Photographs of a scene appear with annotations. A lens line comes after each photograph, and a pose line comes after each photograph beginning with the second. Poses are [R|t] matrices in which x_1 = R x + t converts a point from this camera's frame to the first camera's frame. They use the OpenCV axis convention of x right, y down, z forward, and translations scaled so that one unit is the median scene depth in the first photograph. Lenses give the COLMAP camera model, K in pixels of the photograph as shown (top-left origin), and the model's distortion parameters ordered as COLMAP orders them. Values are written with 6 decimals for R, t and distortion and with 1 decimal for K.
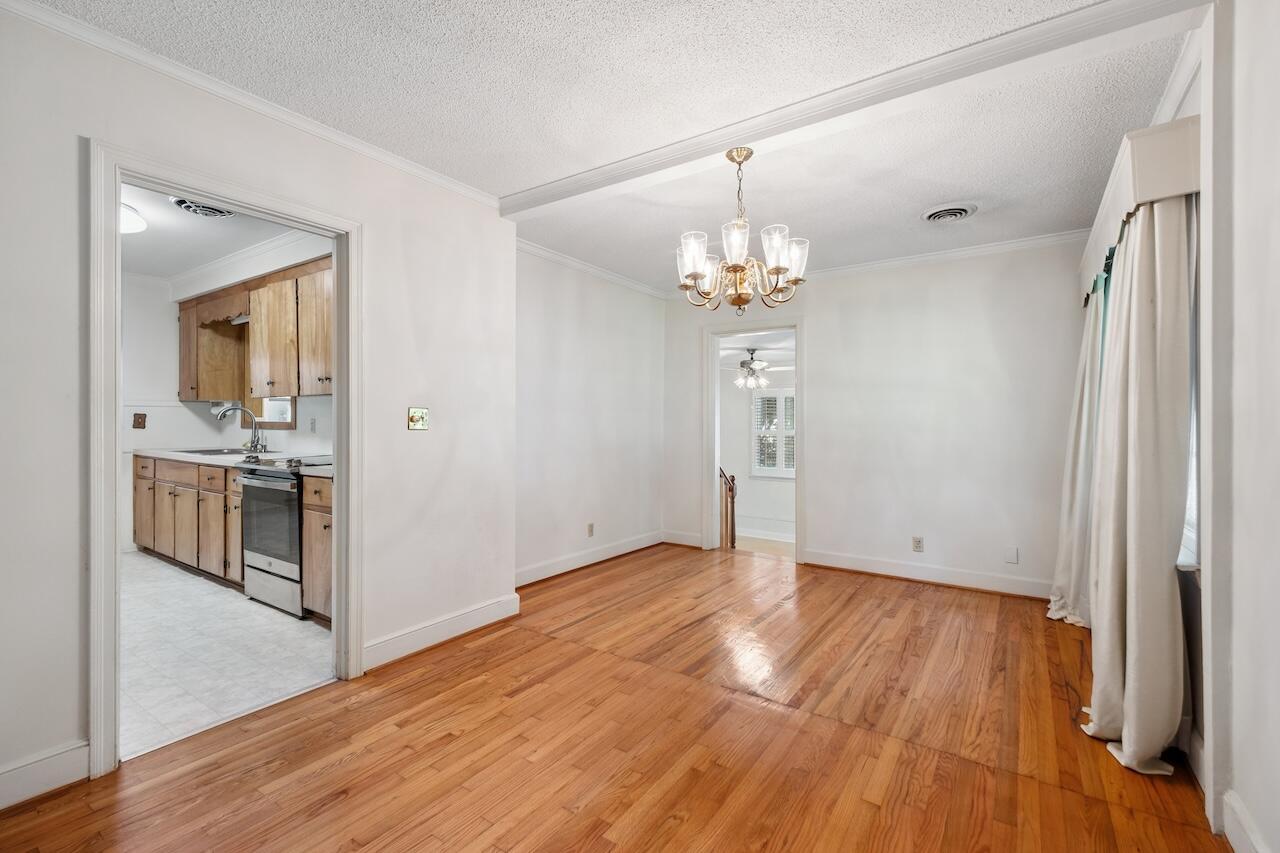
lens RADIAL K [[553.9, 0, 639.1], [0, 553.9, 418.8], [0, 0, 1]] dist [0.000920, -0.000171]
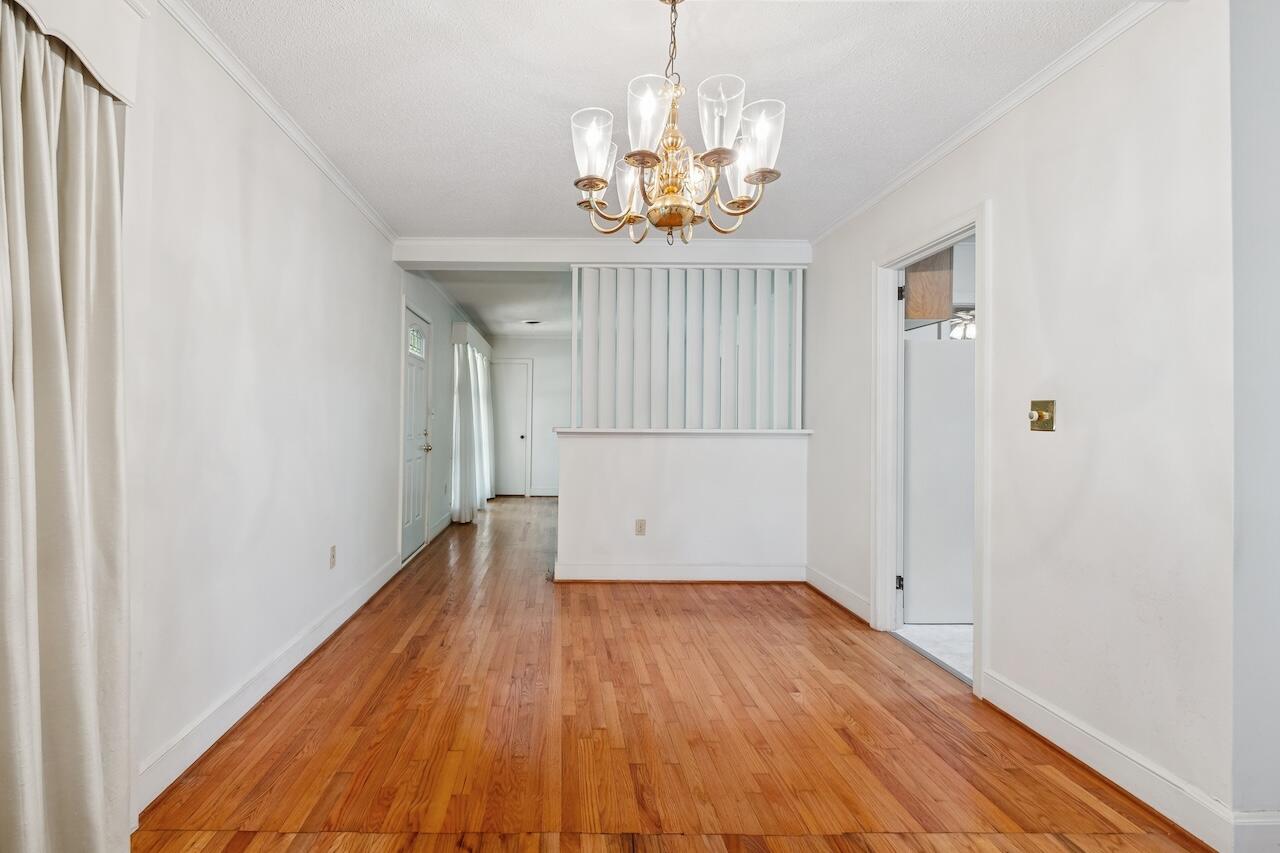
lens RADIAL K [[553.9, 0, 639.1], [0, 553.9, 418.8], [0, 0, 1]] dist [0.000920, -0.000171]
pose [[-0.729937, -0.006576, -0.683483, 0.705683], [-0.001640, 0.999968, -0.007871, -0.007834], [0.683513, -0.004624, -0.729924, 1.592238]]
